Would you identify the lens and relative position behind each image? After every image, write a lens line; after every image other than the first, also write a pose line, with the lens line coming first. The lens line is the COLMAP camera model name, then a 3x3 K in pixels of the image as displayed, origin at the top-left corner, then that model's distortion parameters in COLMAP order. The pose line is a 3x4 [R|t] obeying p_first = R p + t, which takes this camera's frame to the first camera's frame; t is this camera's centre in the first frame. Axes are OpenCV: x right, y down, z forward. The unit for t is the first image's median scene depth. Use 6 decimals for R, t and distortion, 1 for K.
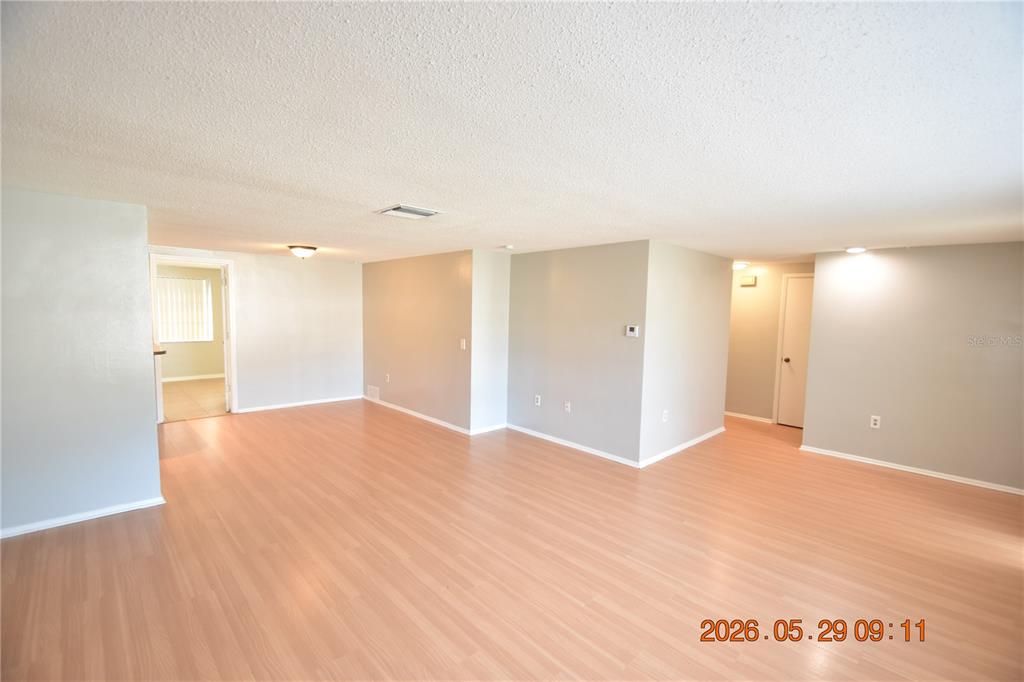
lens RADIAL K [[450.4, 0, 511.6], [0, 450.4, 341.6], [0, 0, 1]] dist [-0.004279, -0.002194]
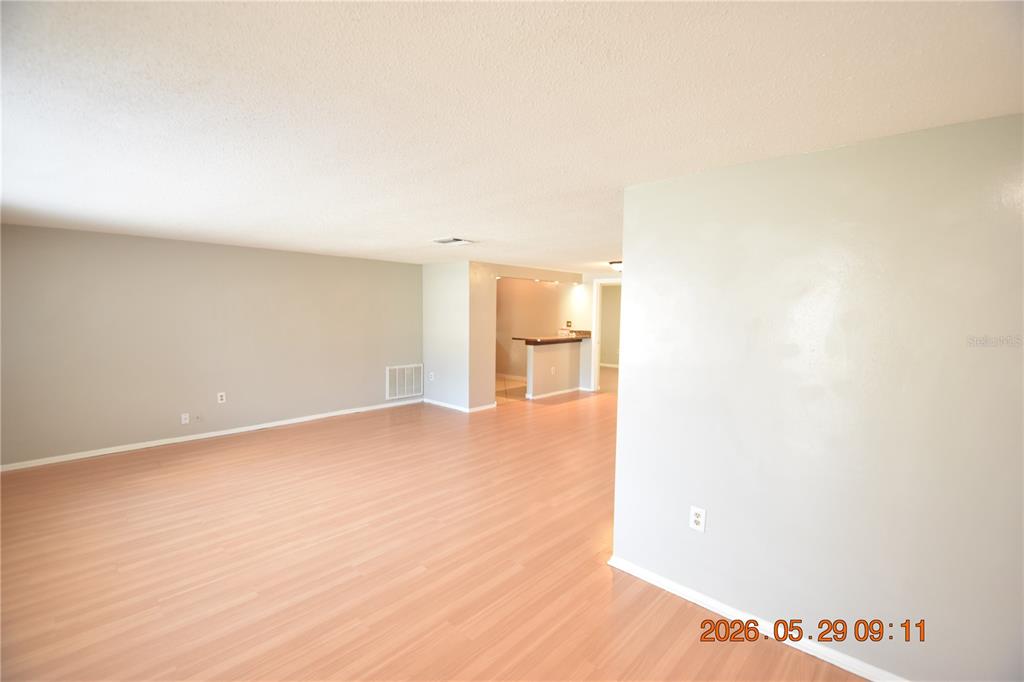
lens RADIAL K [[450.4, 0, 509.2], [0, 450.4, 341.9], [0, 0, 1]] dist [-0.004279, -0.002194]
pose [[0.038329, 0.049862, -0.998020, 1.337366], [-0.082363, 0.995514, 0.046574, -0.054344], [0.995865, 0.080415, 0.042264, 1.244890]]
